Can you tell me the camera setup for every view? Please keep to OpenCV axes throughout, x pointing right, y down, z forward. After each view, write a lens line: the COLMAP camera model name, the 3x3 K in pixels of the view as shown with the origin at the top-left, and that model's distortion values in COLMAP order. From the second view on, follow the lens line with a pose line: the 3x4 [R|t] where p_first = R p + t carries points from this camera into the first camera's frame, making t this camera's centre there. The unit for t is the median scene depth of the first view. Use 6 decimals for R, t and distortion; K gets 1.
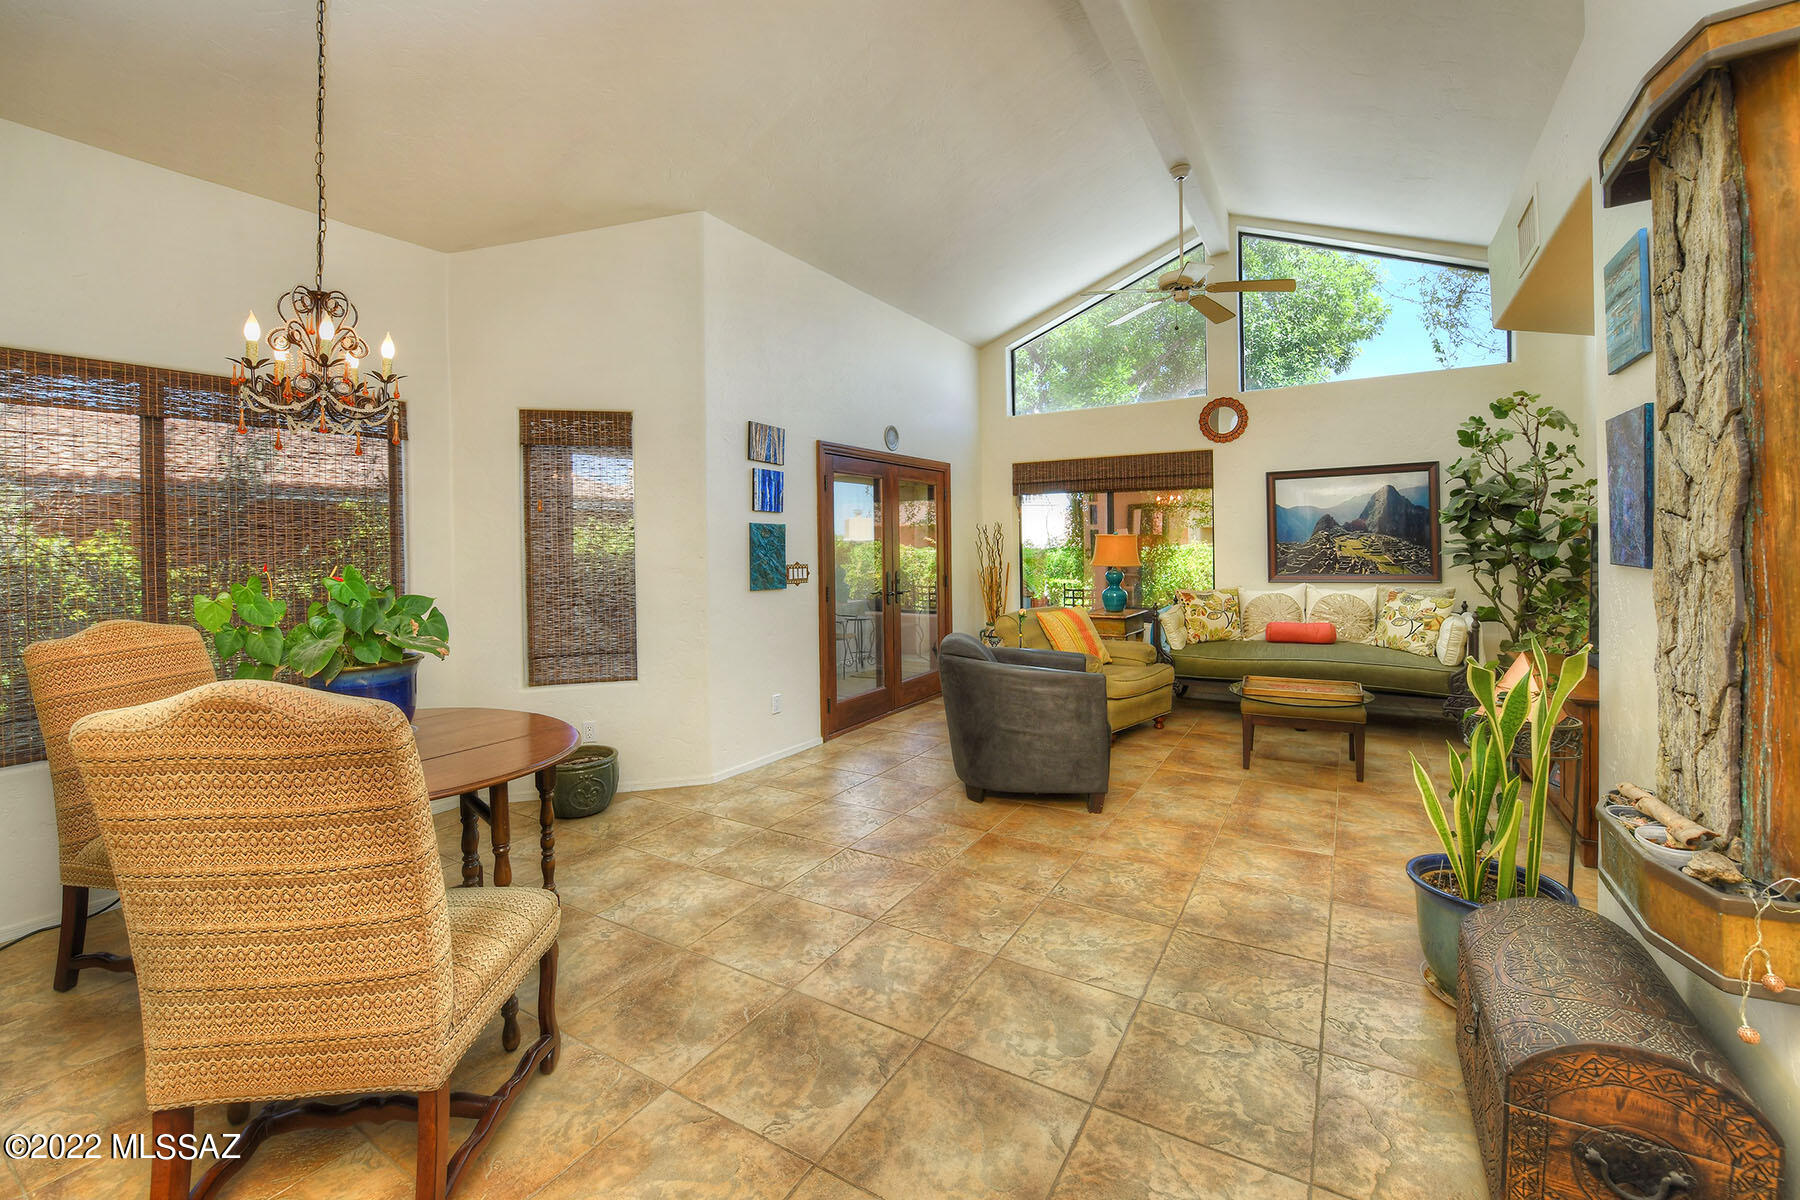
lens RADIAL K [[738.6, 0, 904.5], [0, 738.6, 576.0], [0, 0, 1]] dist [-0.000182, -0.000027]
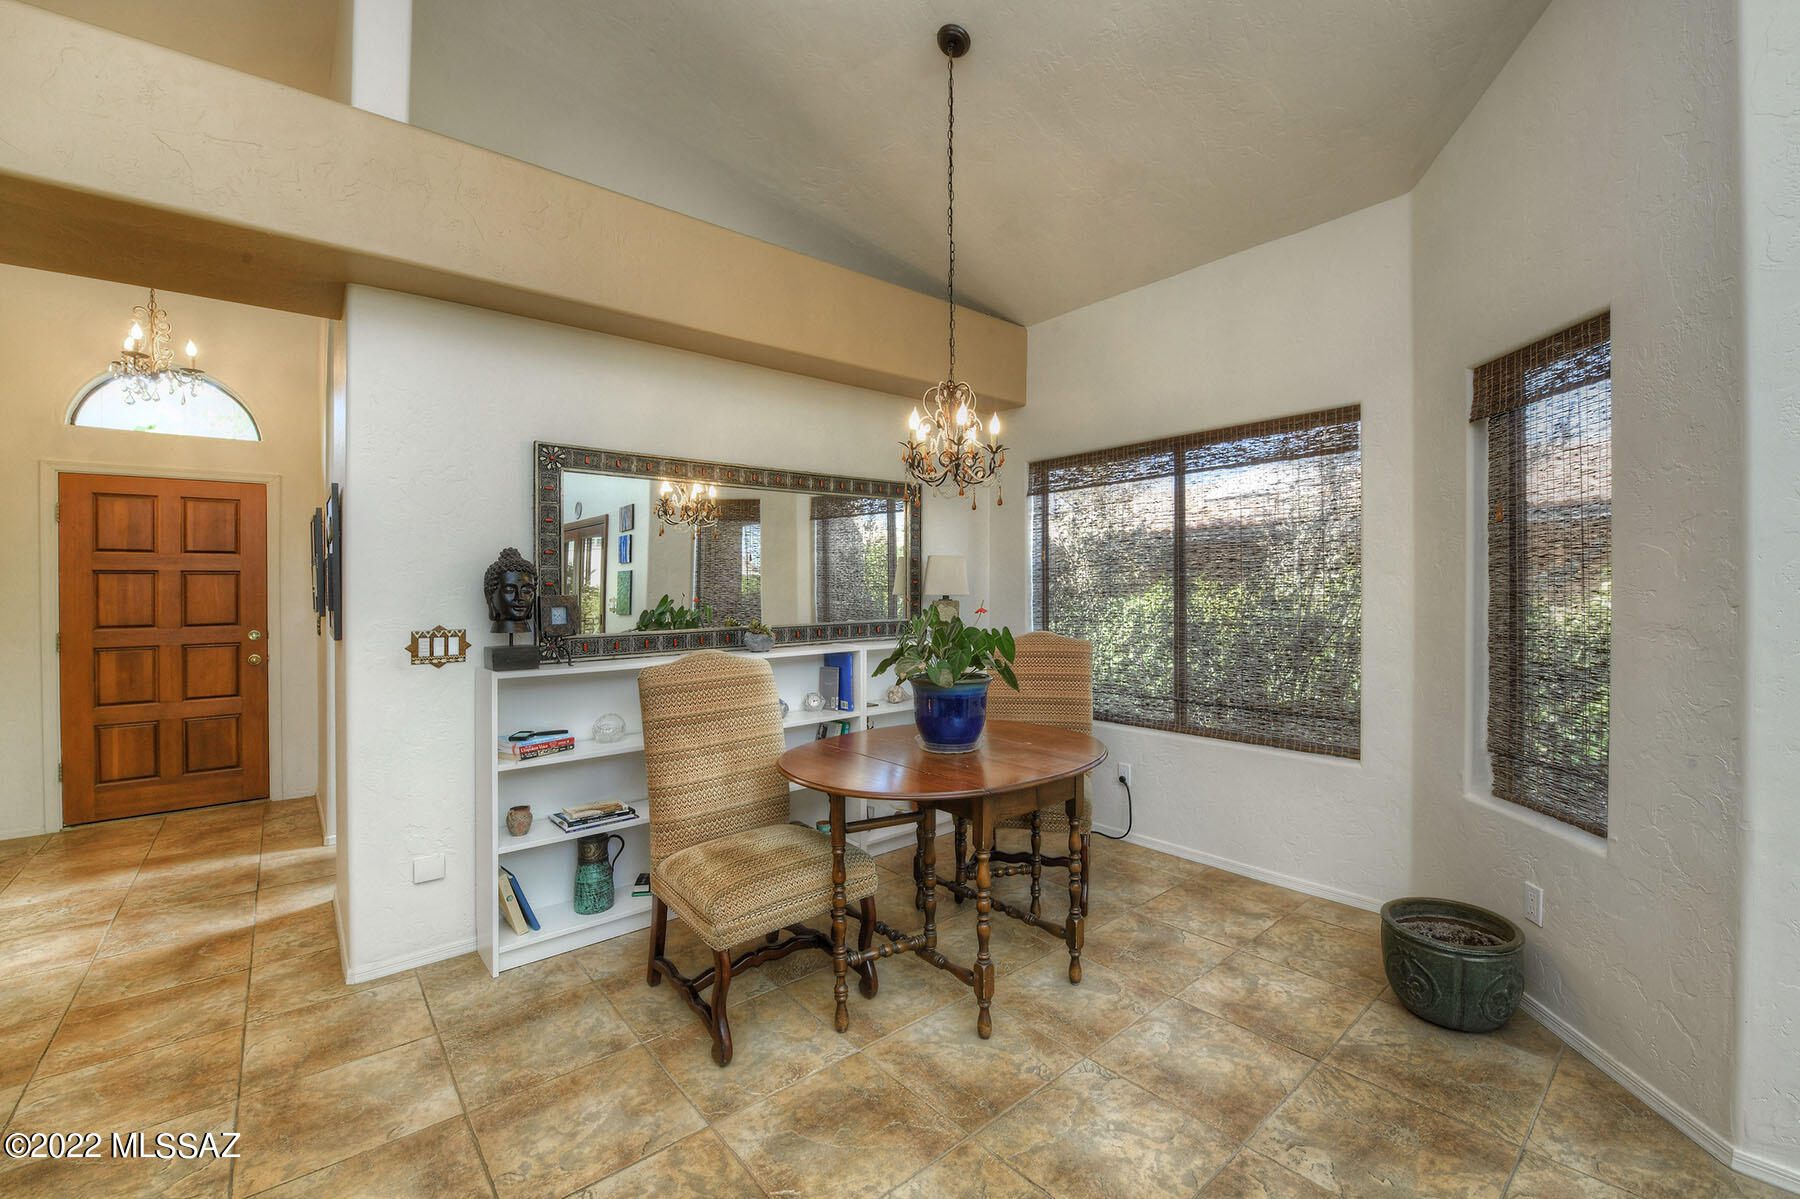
lens RADIAL K [[738.6, 0, 904.5], [0, 738.6, 575.5], [0, 0, 1]] dist [-0.000182, -0.000027]
pose [[-0.316812, 0.004414, -0.948478, 0.378908], [-0.008240, 0.999939, 0.007406, -0.052329], [0.948453, 0.010162, -0.316756, 1.063437]]
